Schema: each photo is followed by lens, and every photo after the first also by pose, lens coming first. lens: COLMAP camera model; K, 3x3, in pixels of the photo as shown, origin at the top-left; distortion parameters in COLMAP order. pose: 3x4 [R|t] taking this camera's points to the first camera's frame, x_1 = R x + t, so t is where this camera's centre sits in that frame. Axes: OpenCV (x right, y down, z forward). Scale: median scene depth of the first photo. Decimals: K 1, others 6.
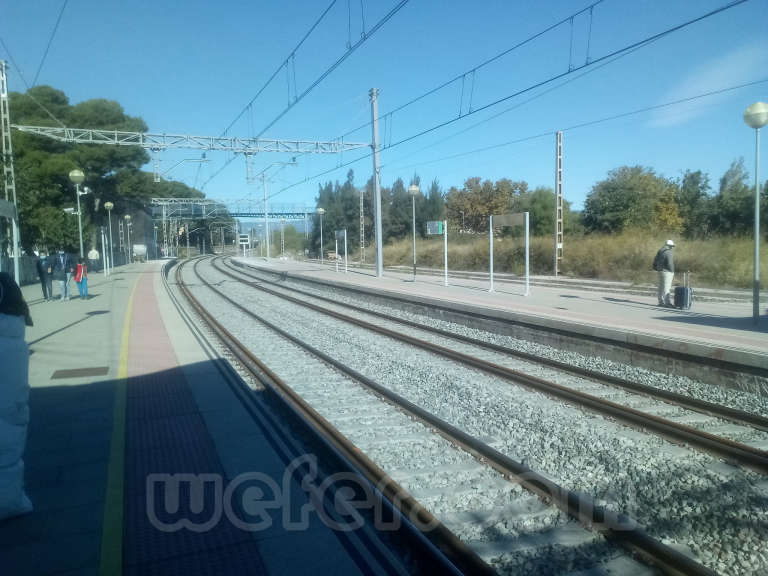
lens RADIAL K [[612.0, 0, 394.9], [0, 612.0, 284.9], [0, 0, 1]] dist [0.070439, -0.084352]
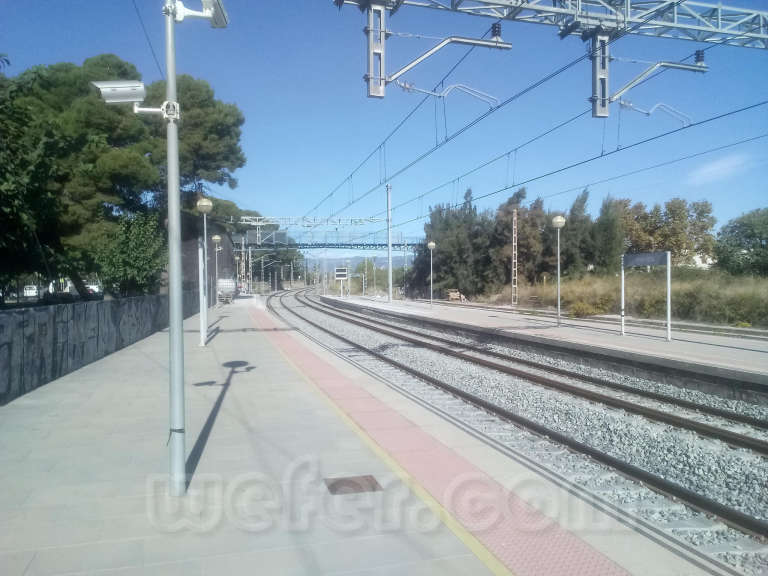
lens RADIAL K [[612.0, 0, 394.9], [0, 612.0, 284.9], [0, 0, 1]] dist [0.070439, -0.084352]
pose [[0.995827, 0.009169, -0.090796, -0.103248], [-0.014599, 0.998132, -0.059324, -0.012434], [0.090083, 0.060402, 0.994101, 0.204661]]
